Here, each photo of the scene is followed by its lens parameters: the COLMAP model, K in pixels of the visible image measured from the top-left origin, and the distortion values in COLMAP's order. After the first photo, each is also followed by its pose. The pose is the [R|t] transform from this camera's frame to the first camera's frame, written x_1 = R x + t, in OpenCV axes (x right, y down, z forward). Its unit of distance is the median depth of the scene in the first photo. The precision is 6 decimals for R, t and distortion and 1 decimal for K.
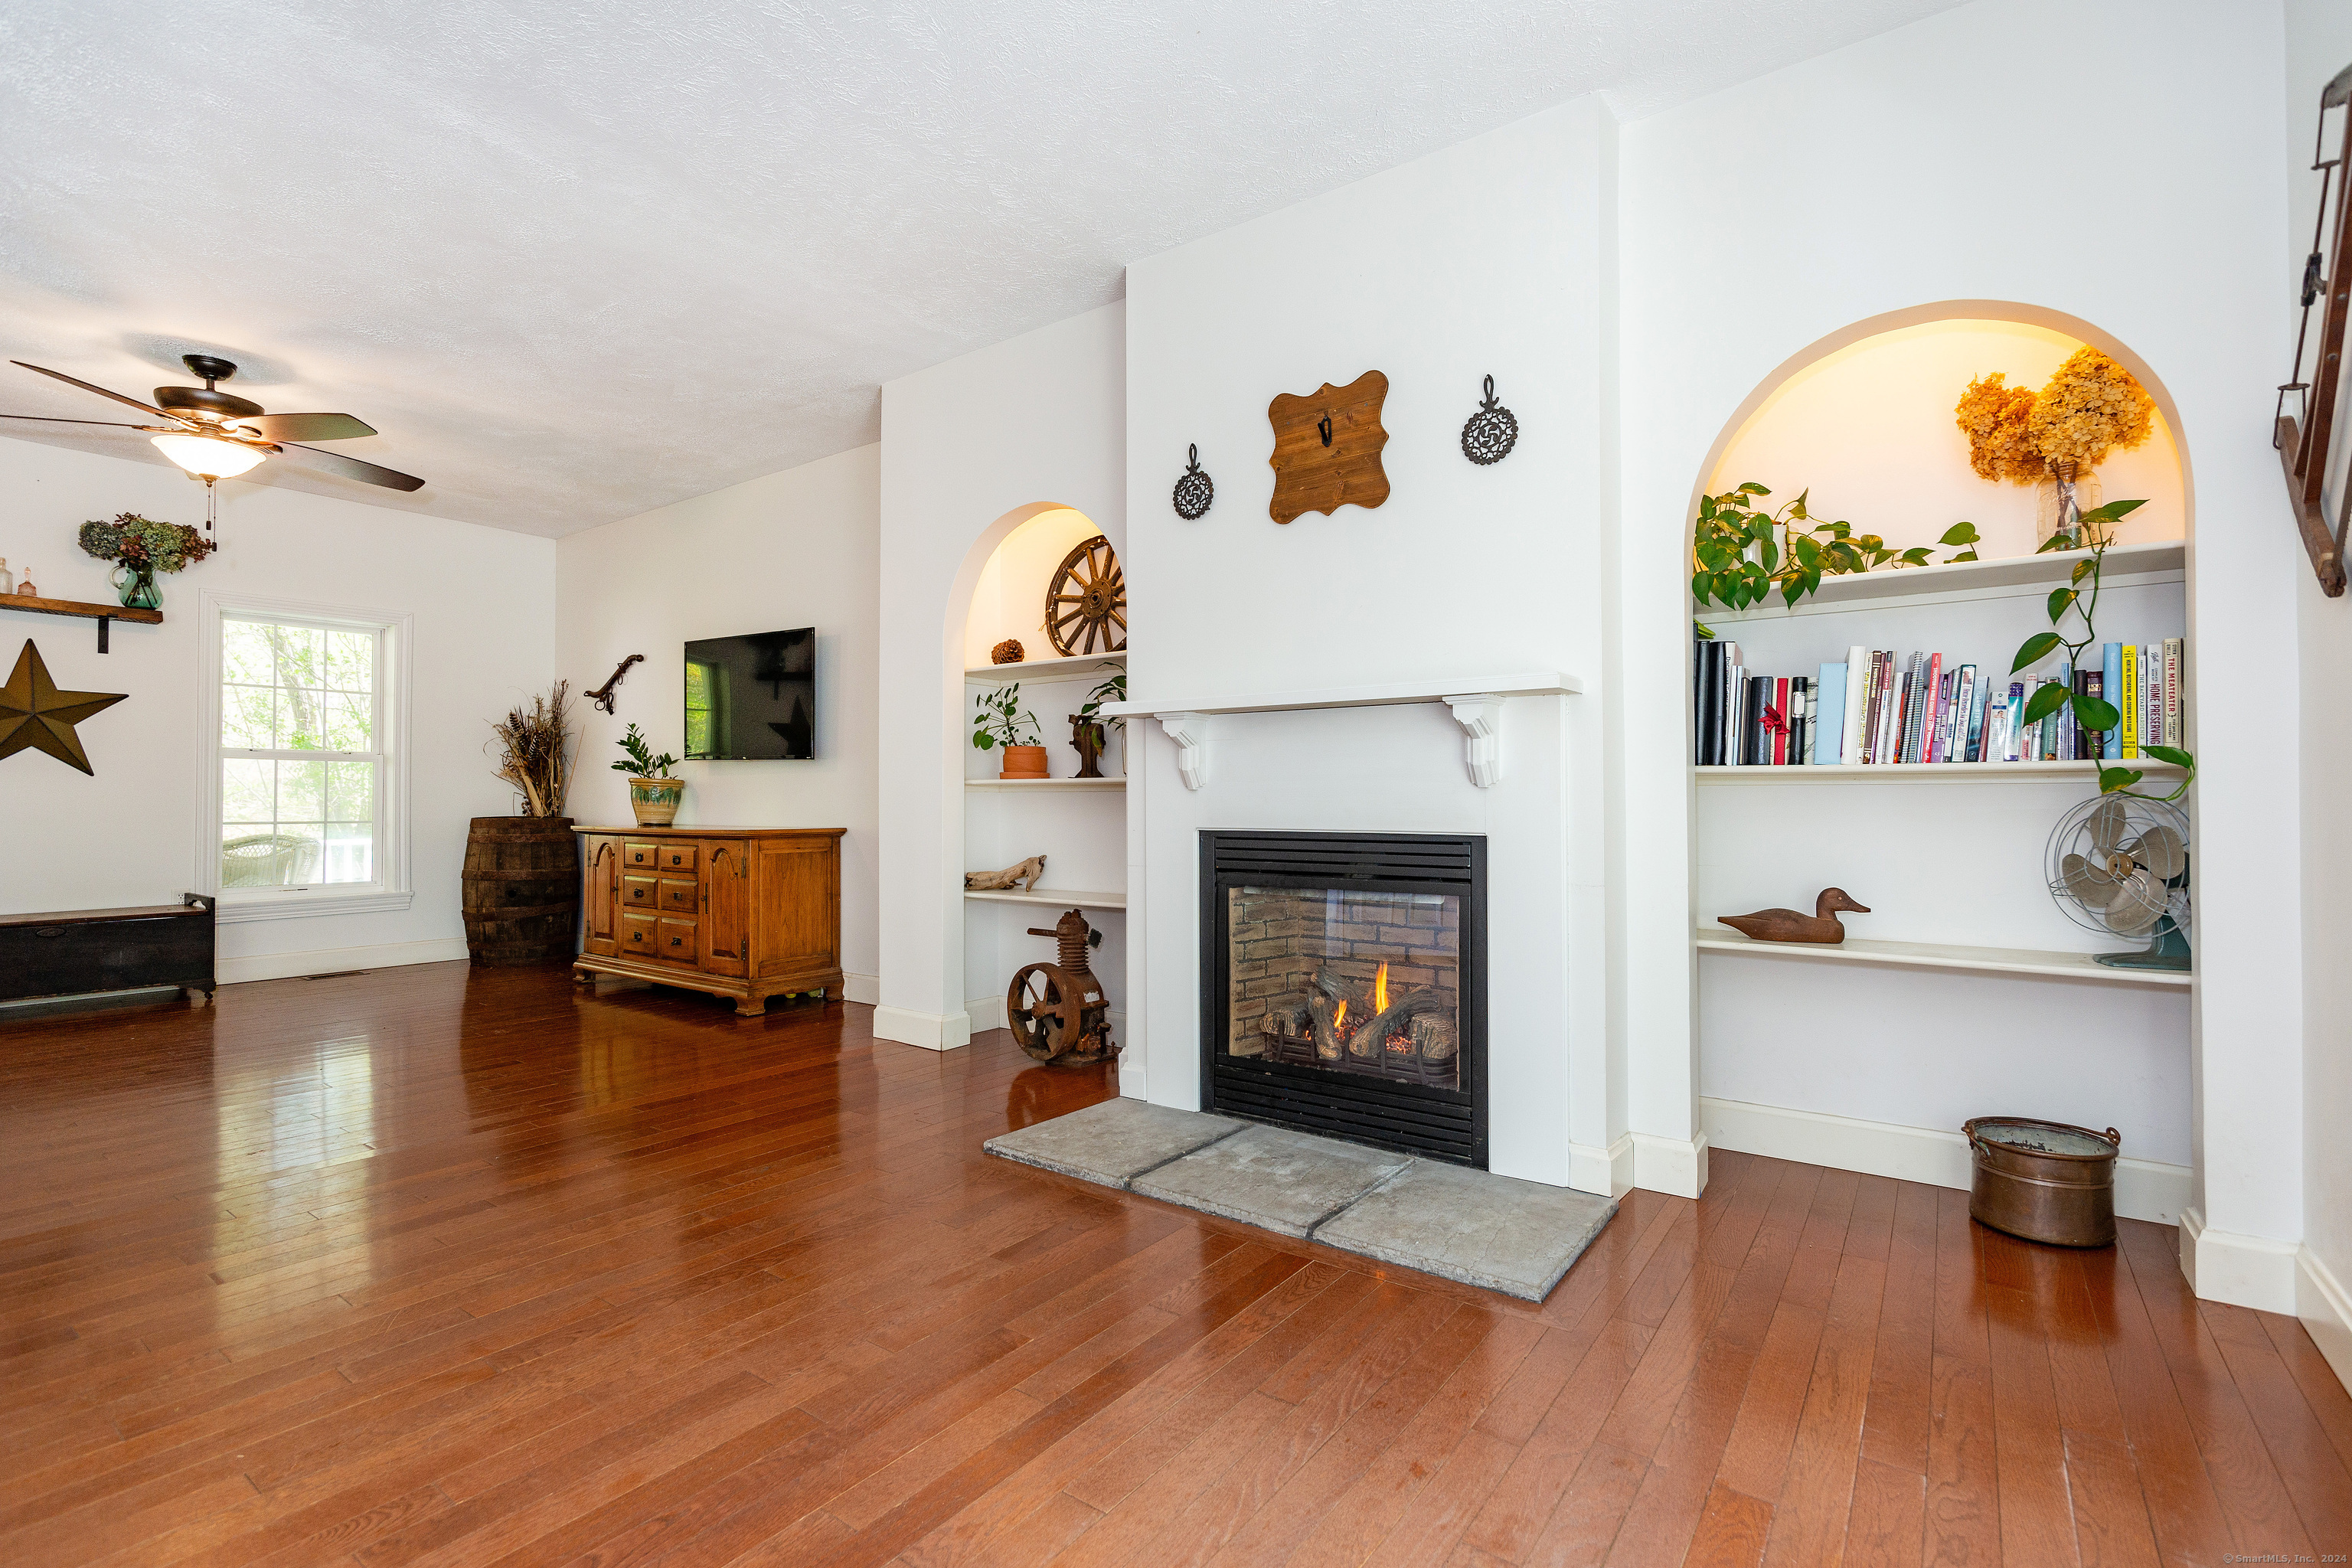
lens RADIAL K [[1053.2, 0, 1188.1], [0, 1053.2, 779.4], [0, 0, 1]] dist [-0.003142, 0.001531]
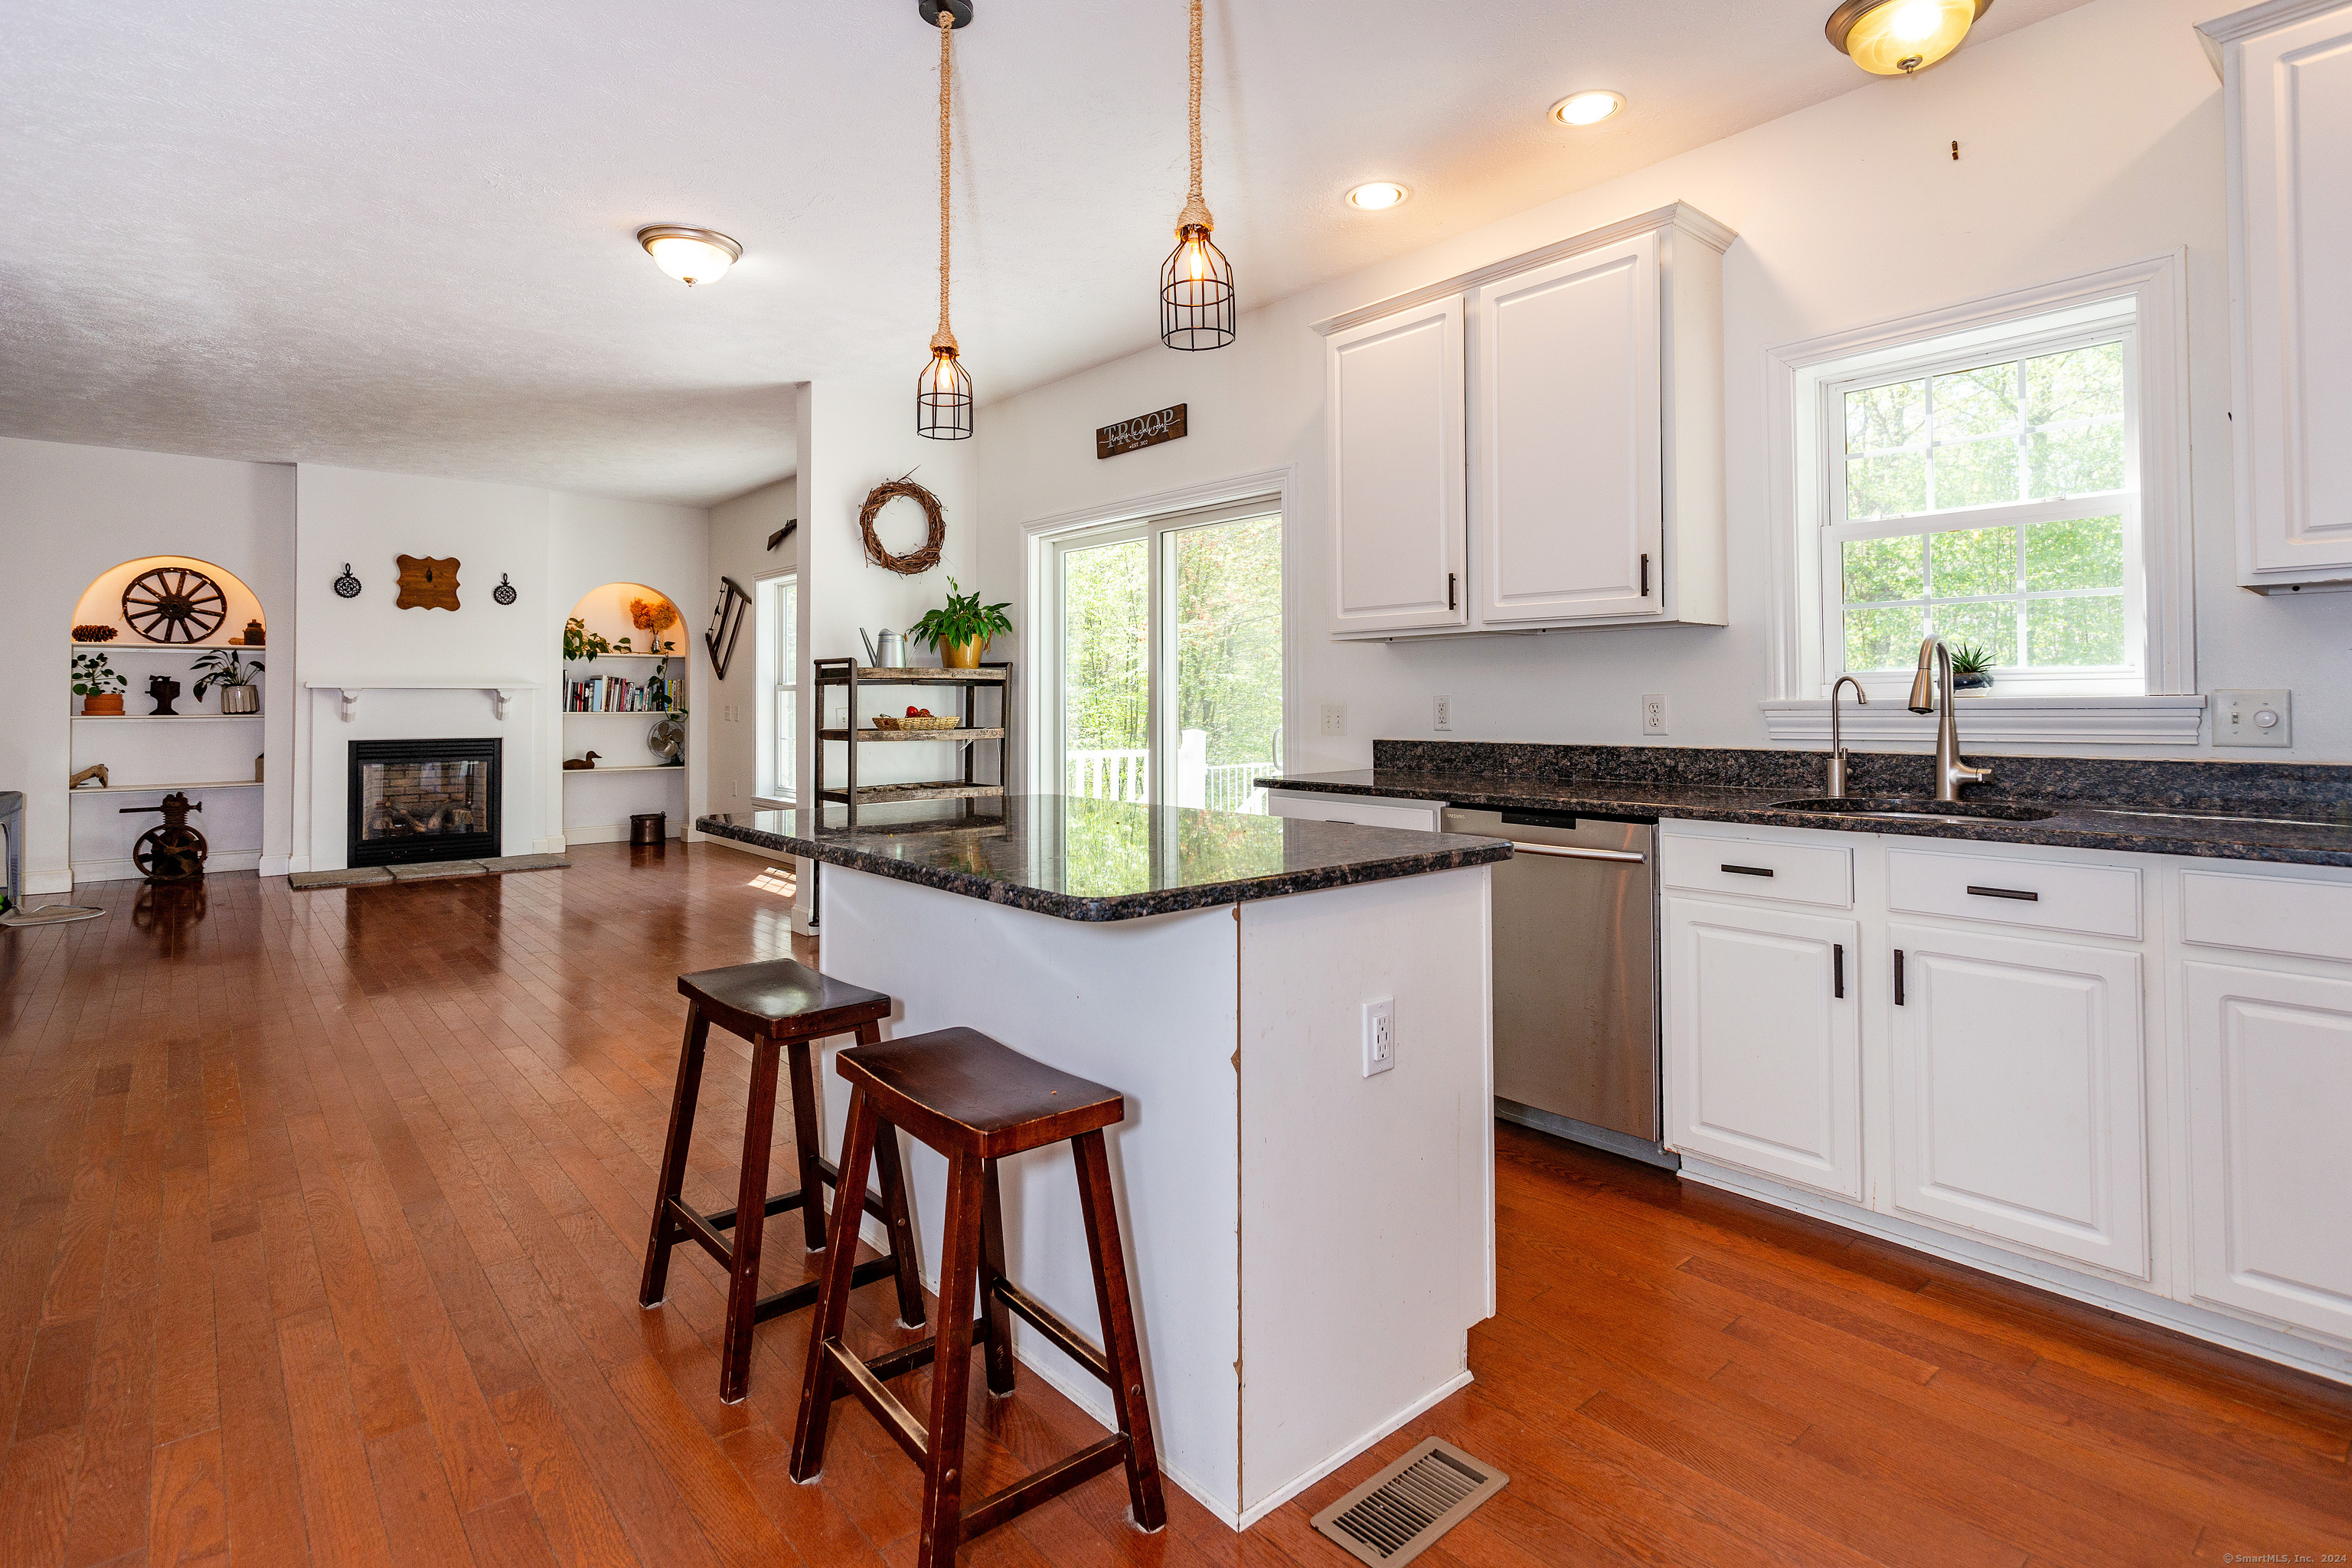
lens RADIAL K [[1141.1, 0, 1151.6], [0, 1141.1, 681.6], [0, 0, 1]] dist [0.002161, 0.001710]
pose [[0.265401, 0.016056, 0.964004, -1.857208], [-0.011638, 0.999842, -0.013449, -0.061882], [-0.964068, -0.007650, 0.265546, -1.252832]]
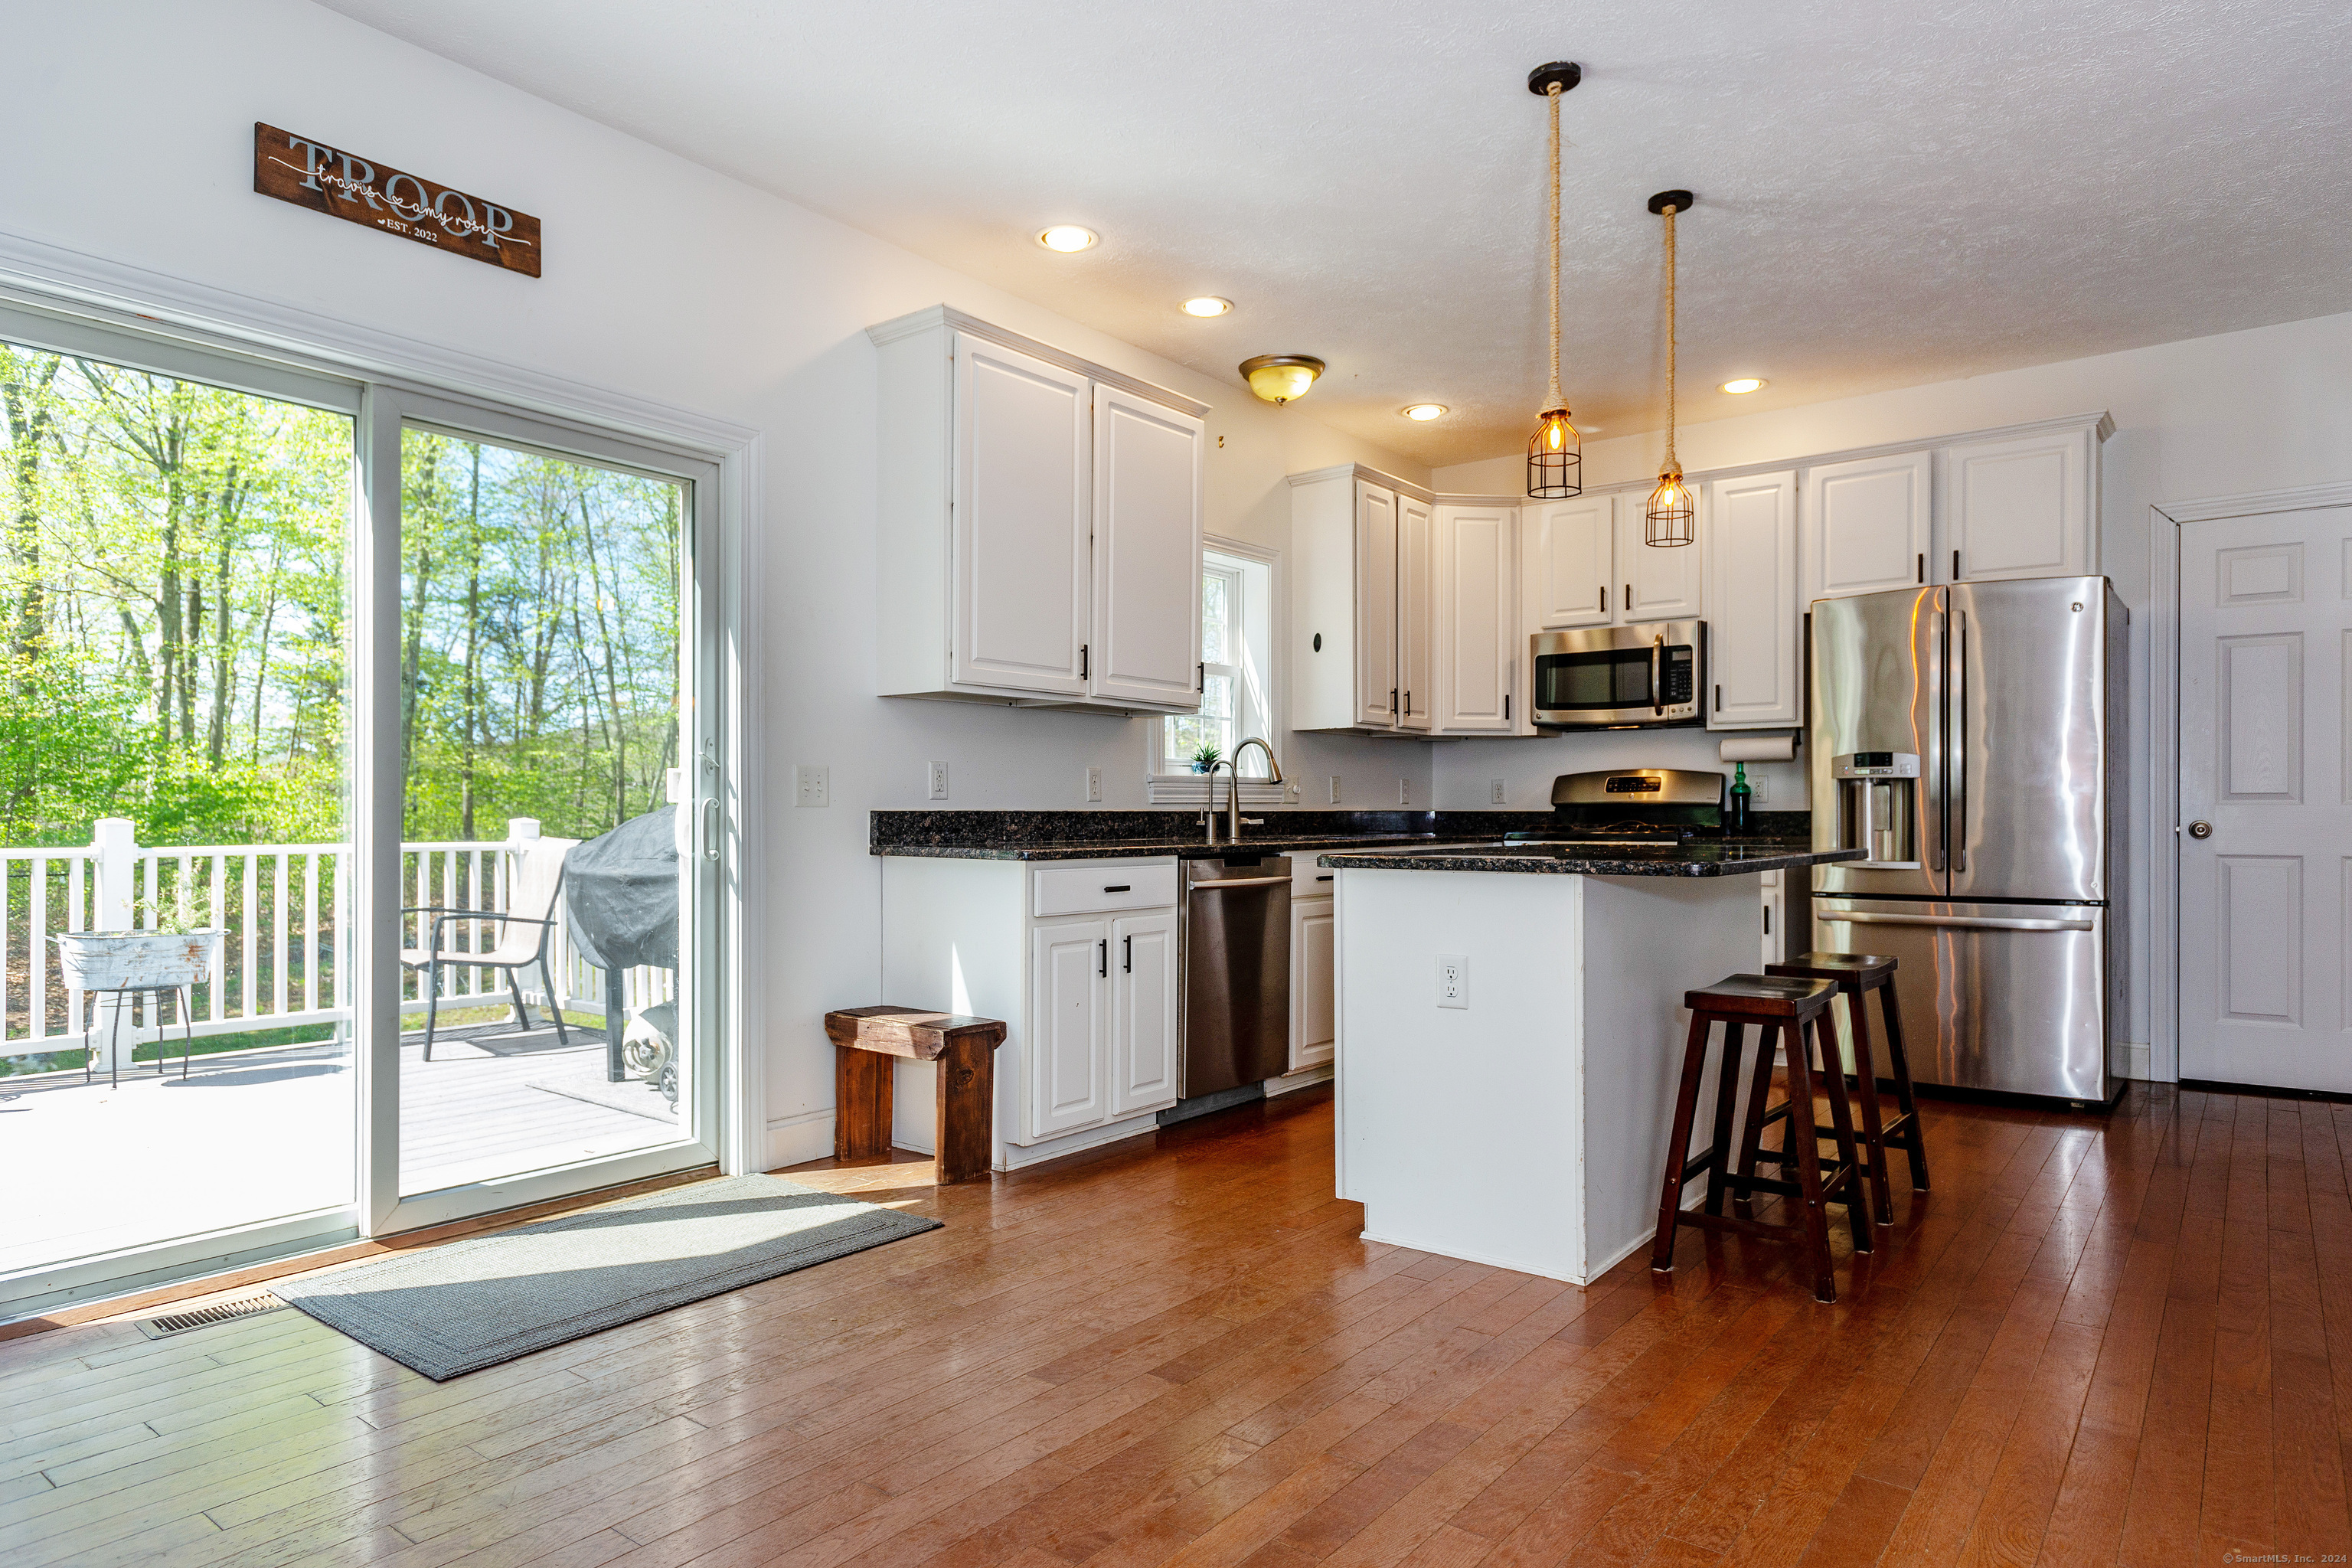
lens RADIAL K [[1400.8, 0, 1179.6], [0, 1400.8, 805.7], [0, 0, 1]] dist [0.009397, -0.000036]
pose [[-0.997428, -0.001974, 0.071648, -0.919783], [-0.003695, 0.999708, -0.023886, 0.009846], [-0.071580, -0.024090, -0.997144, 0.146945]]
